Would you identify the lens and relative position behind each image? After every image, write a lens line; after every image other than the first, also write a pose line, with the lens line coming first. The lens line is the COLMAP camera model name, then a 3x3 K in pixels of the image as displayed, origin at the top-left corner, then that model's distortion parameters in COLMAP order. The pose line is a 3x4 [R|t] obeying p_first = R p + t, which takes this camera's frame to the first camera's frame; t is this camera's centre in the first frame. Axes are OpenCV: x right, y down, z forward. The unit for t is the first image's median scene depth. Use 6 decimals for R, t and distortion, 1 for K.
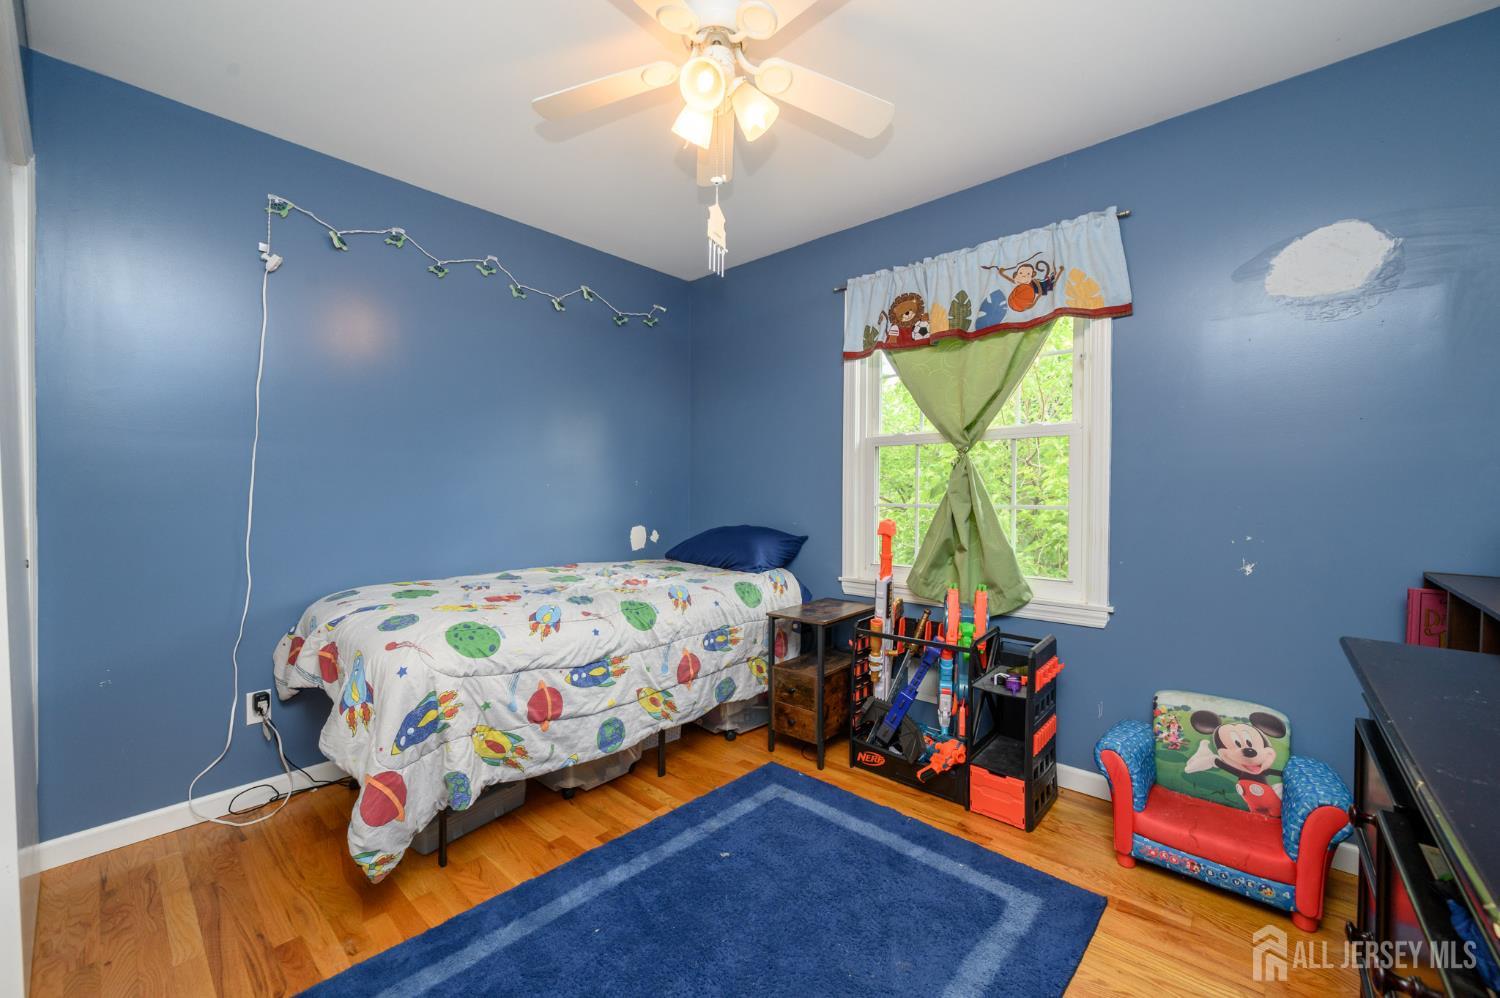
lens RADIAL K [[589.3, 0, 749.7], [0, 589.3, 501.1], [0, 0, 1]] dist [0.001979, -0.000361]
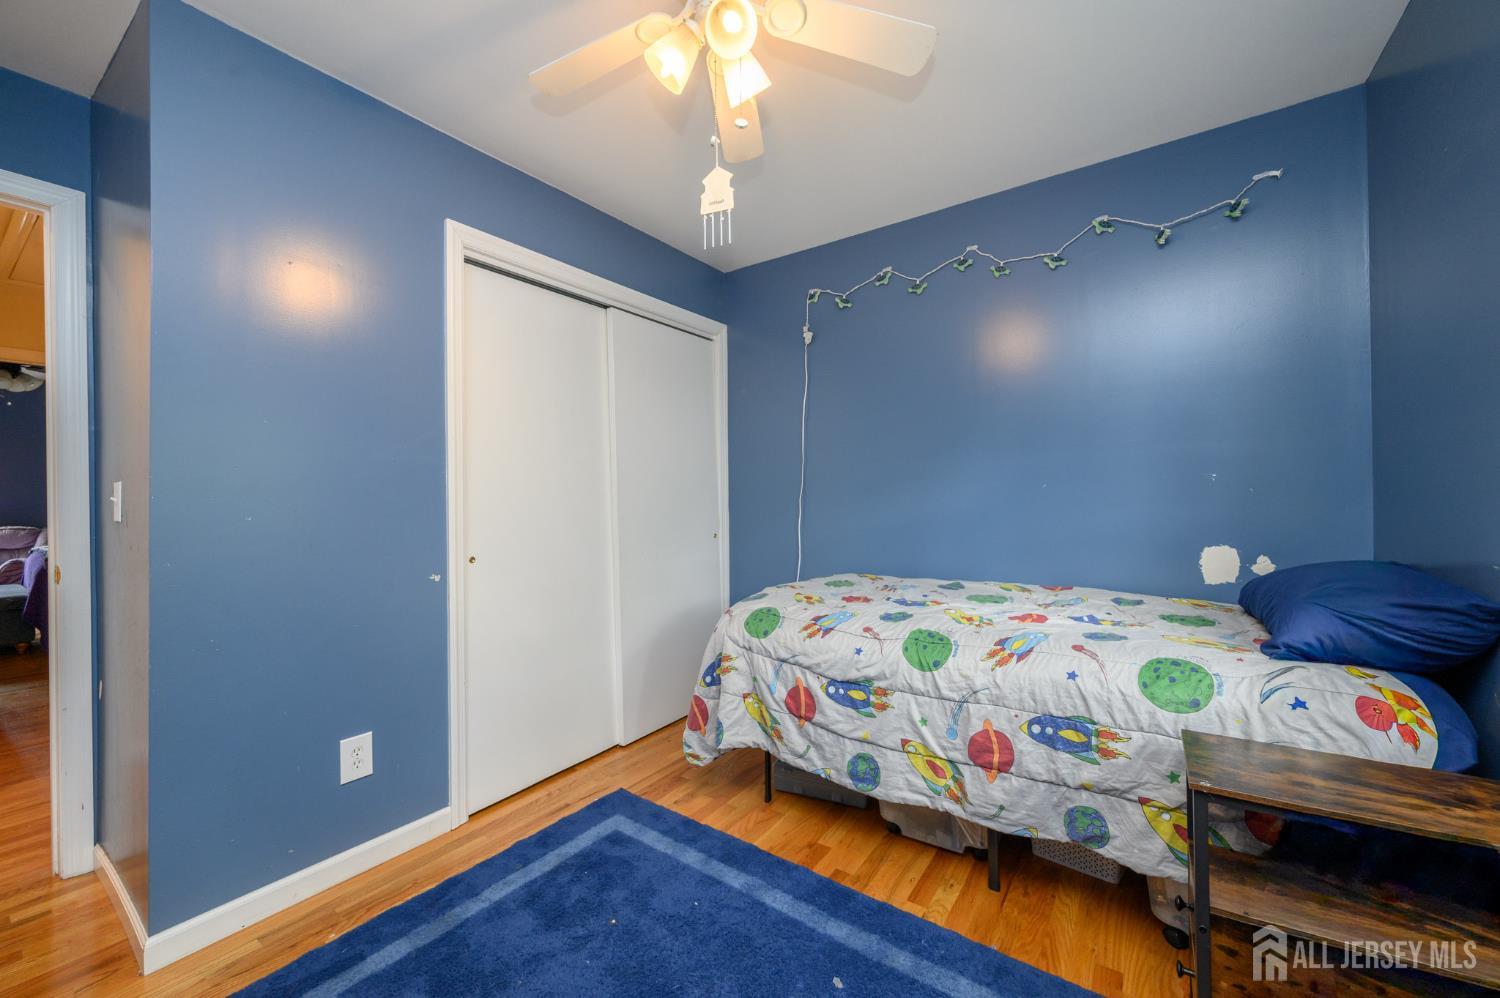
lens RADIAL K [[589.3, 0, 747.9], [0, 589.3, 498.3], [0, 0, 1]] dist [0.001979, -0.000361]
pose [[0.118338, -0.005843, -0.992956, 0.632347], [-0.000236, 0.999982, -0.005913, -0.007674], [0.992973, 0.000934, 0.118335, 0.734357]]
